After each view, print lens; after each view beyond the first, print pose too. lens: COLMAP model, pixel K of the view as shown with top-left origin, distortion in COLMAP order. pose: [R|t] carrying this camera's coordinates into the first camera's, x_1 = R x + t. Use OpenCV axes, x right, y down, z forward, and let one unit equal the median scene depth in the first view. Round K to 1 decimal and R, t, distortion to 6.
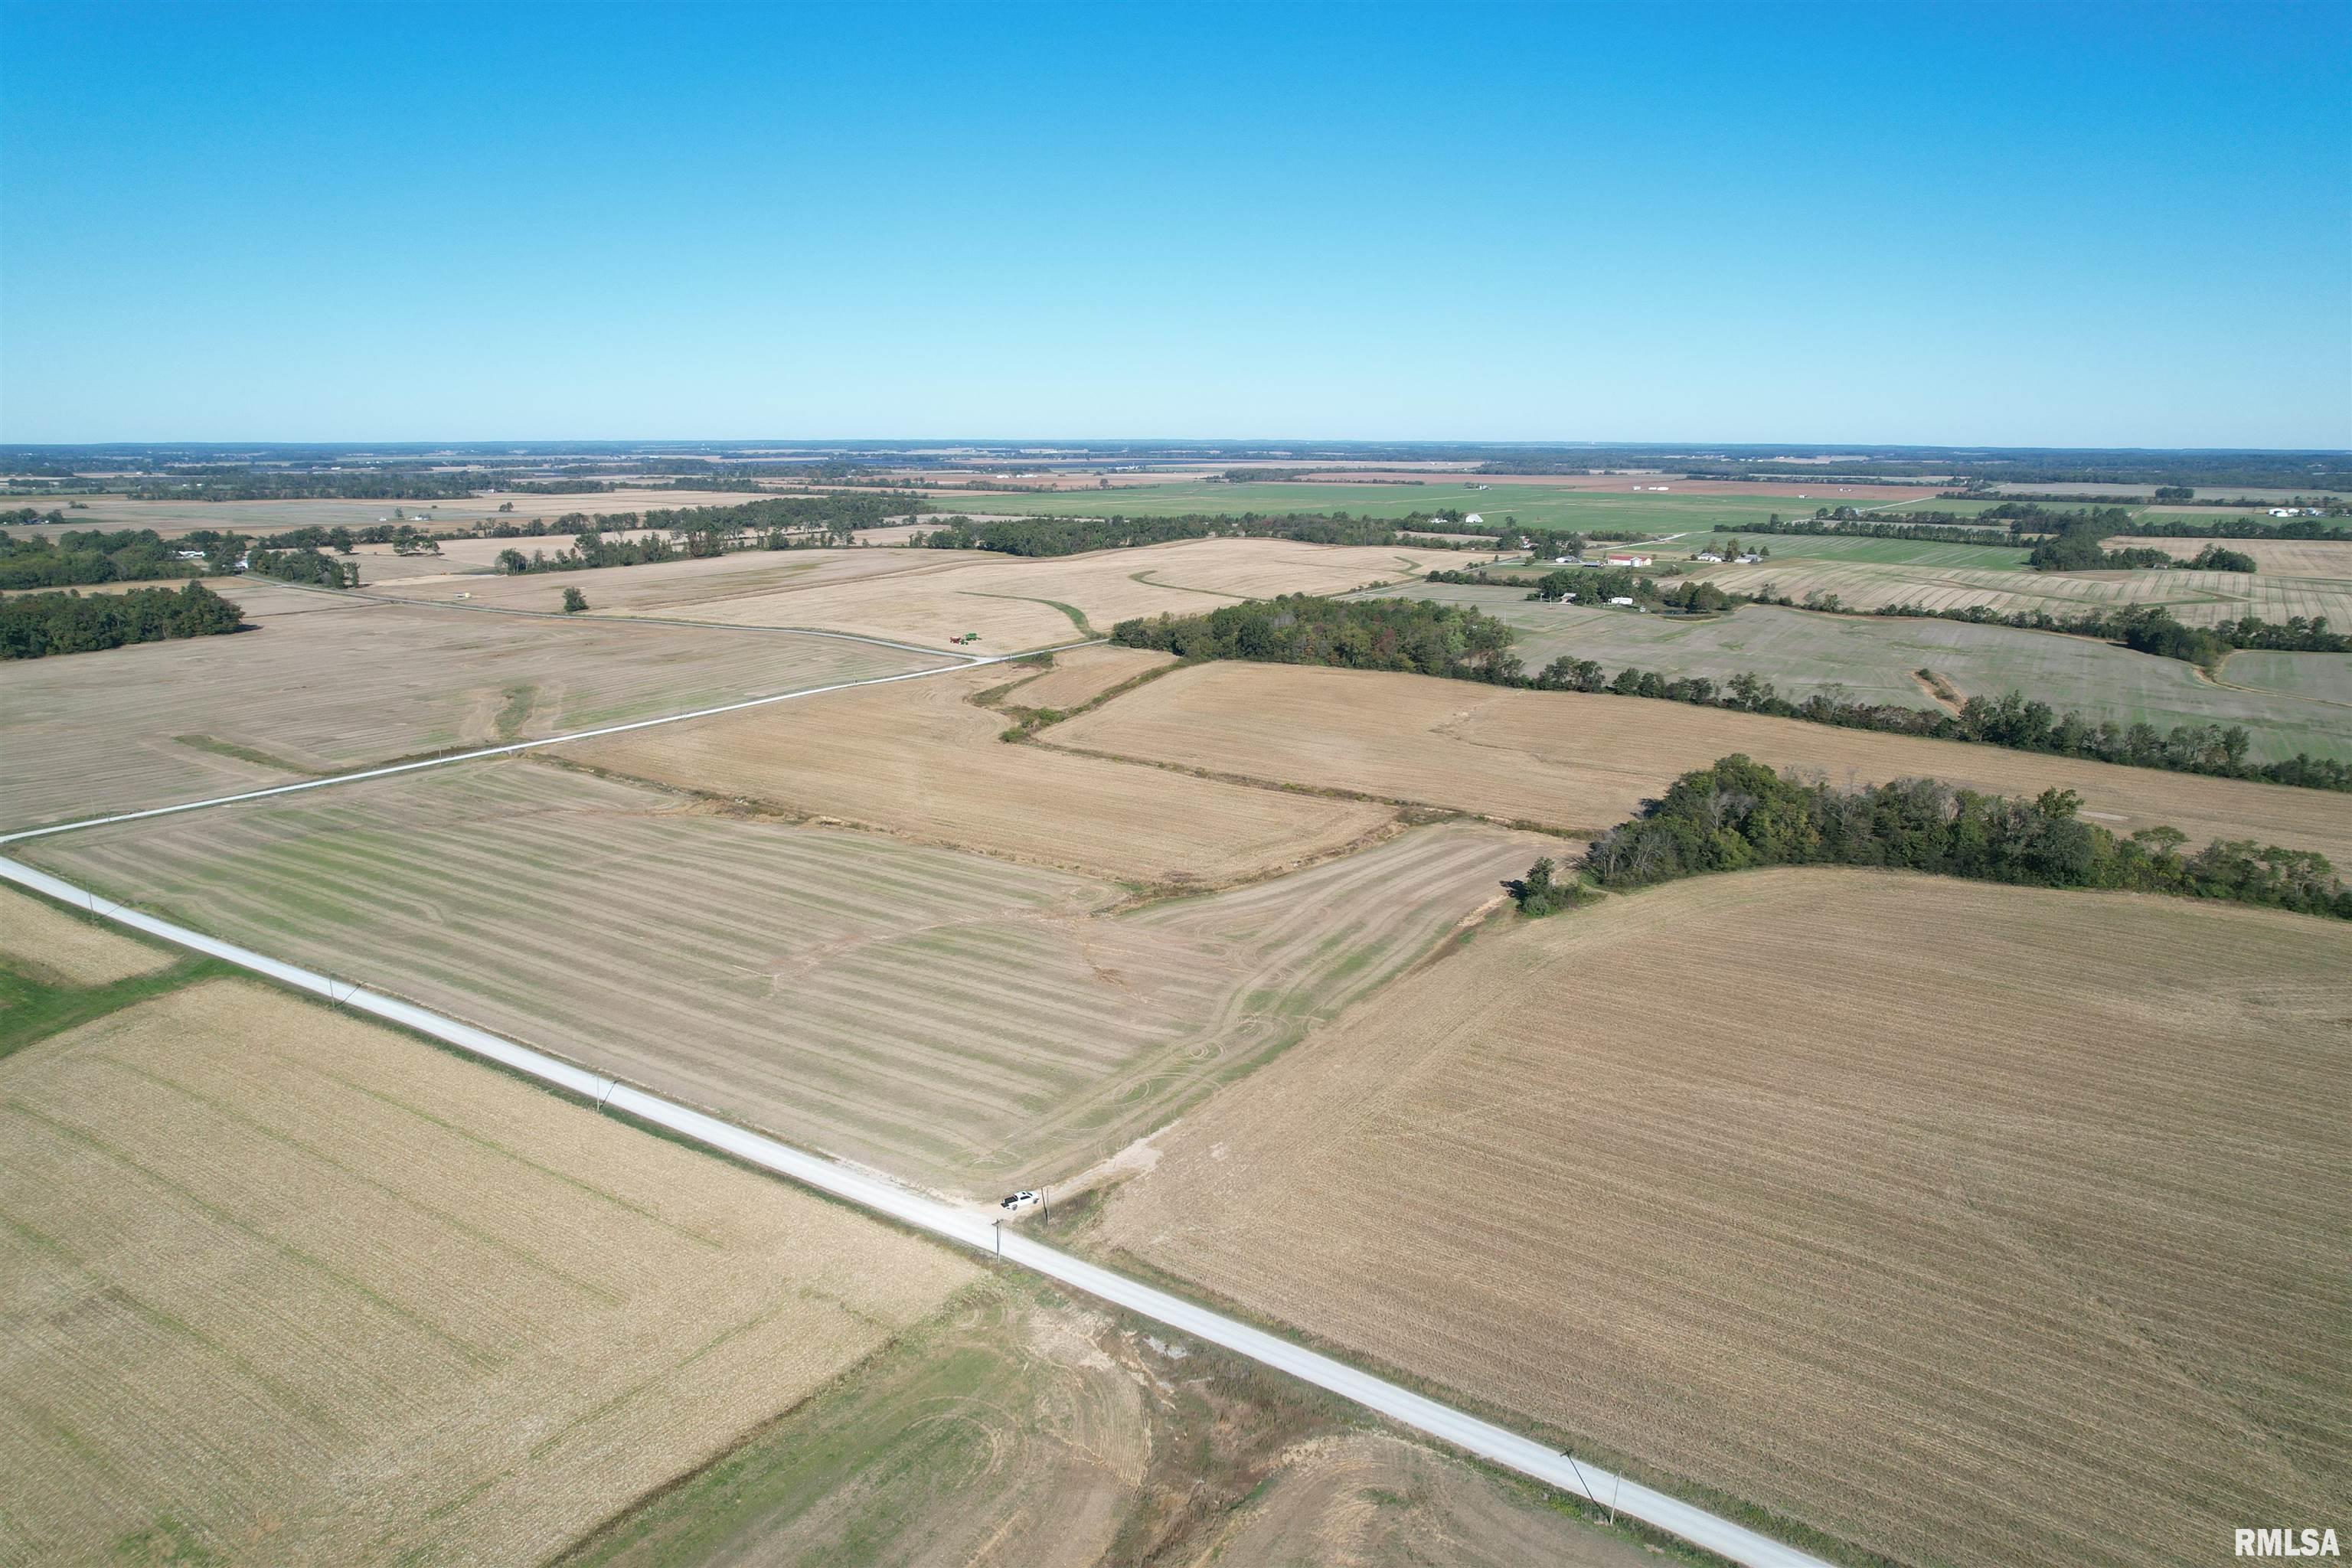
lens RADIAL K [[1501.0, 0, 1185.1], [0, 1501.0, 787.4], [0, 0, 1]] dist [-0.076594, 0.071181]
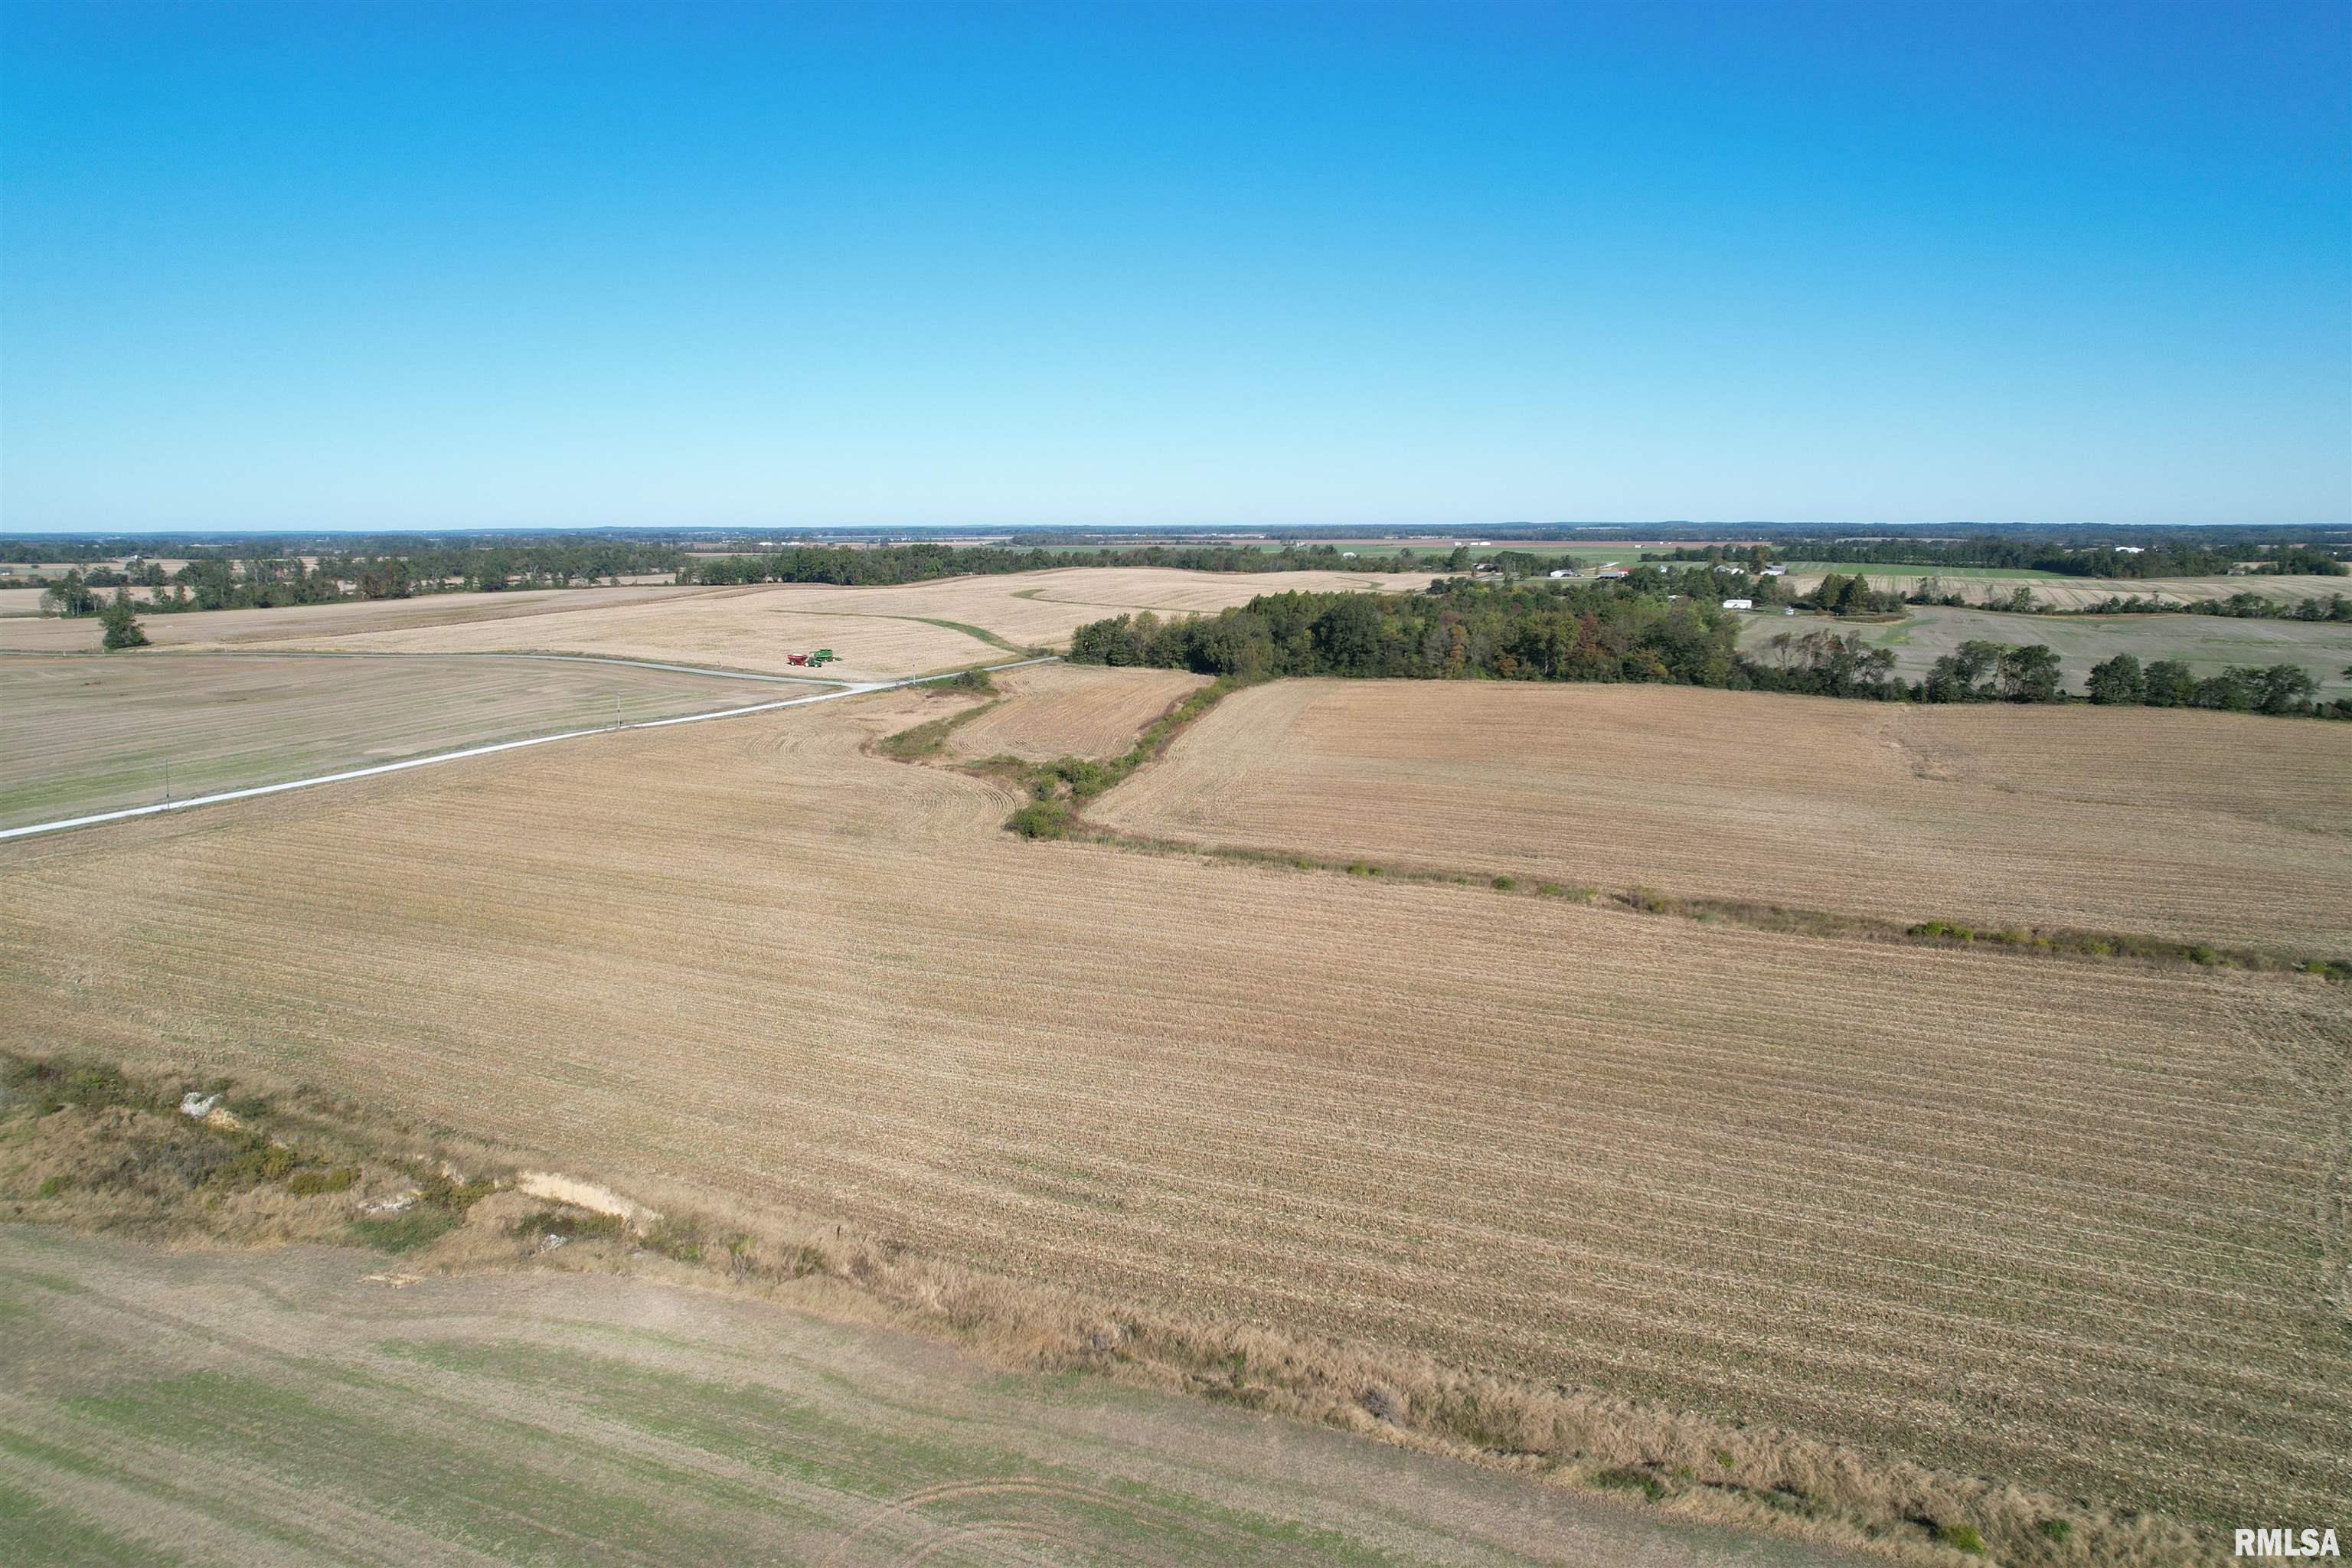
lens RADIAL K [[1470.3, 0, 1176.0], [0, 1470.3, 784.0], [0, 0, 1]] dist [-0.073176, 0.063691]
pose [[0.986477, -0.033713, 0.160395, -0.112562], [0.043137, 0.997519, -0.055639, -0.016624], [-0.158121, 0.061806, 0.985483, 0.480028]]
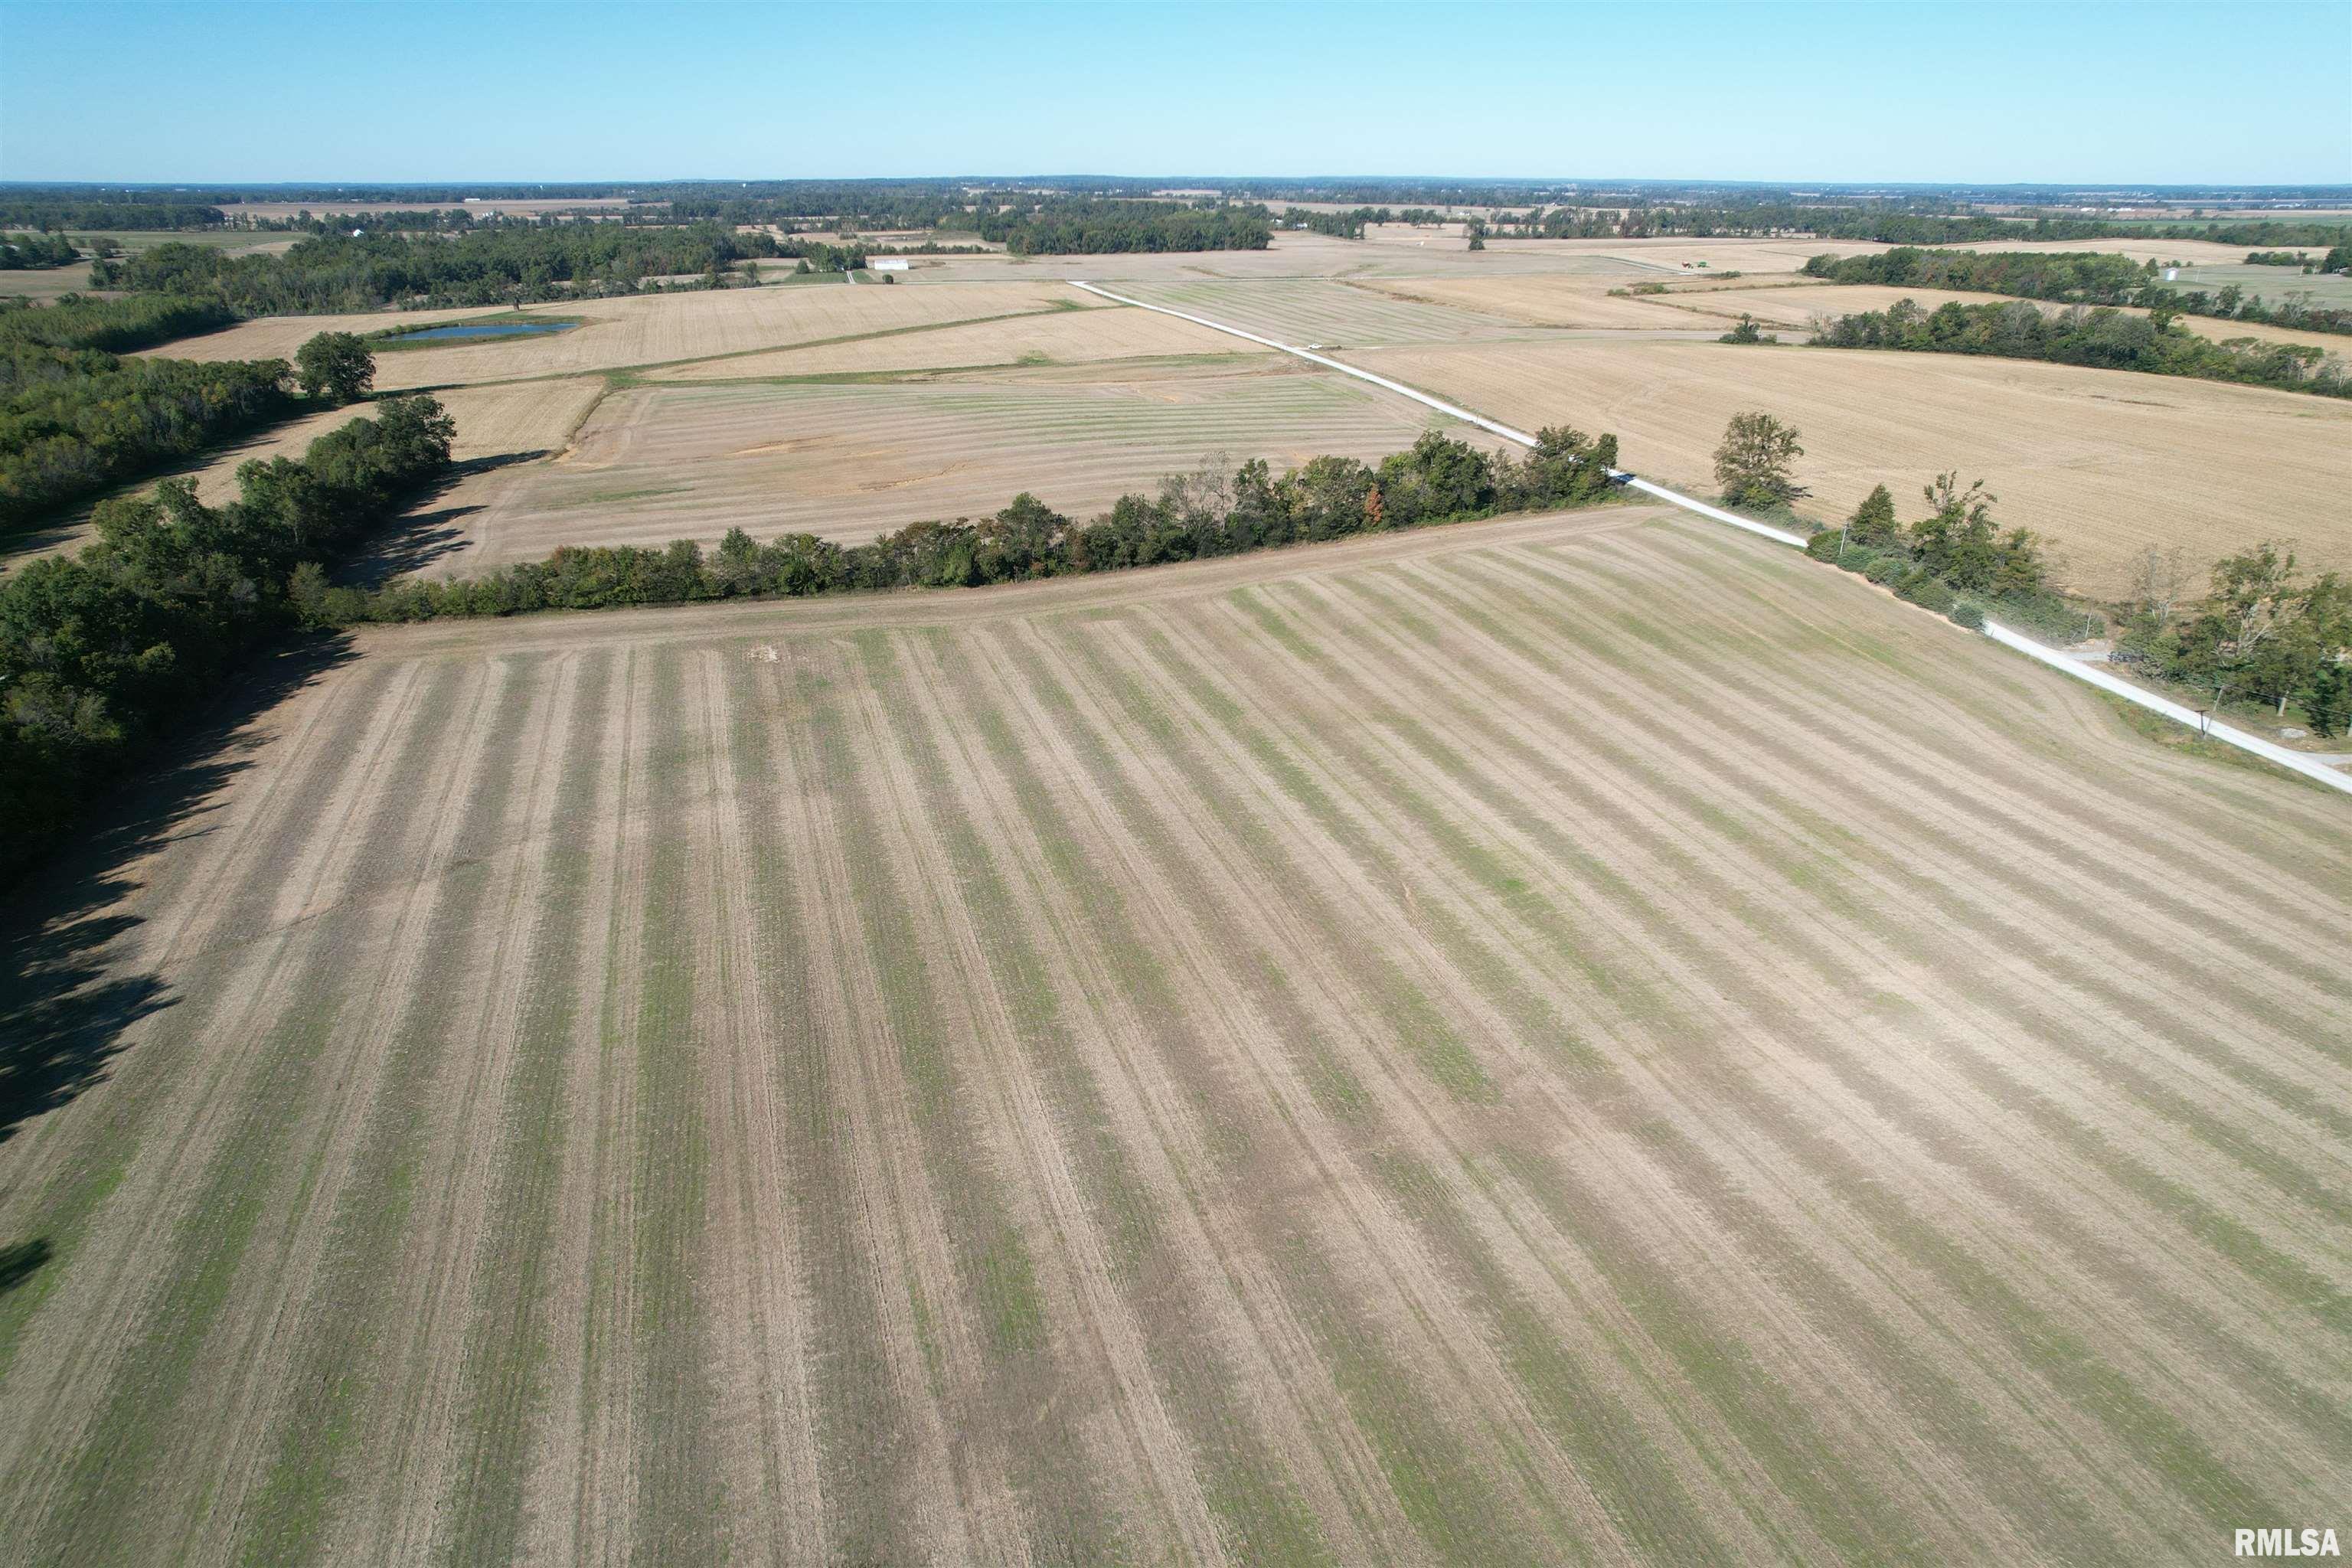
lens RADIAL K [[1501.0, 0, 1185.1], [0, 1501.0, 787.4], [0, 0, 1]] dist [-0.076594, 0.071181]
pose [[0.767154, 0.245393, -0.592669, 0.416299], [-0.149529, 0.966892, 0.206789, 0.155074], [0.623792, -0.070018, 0.778448, -0.355363]]
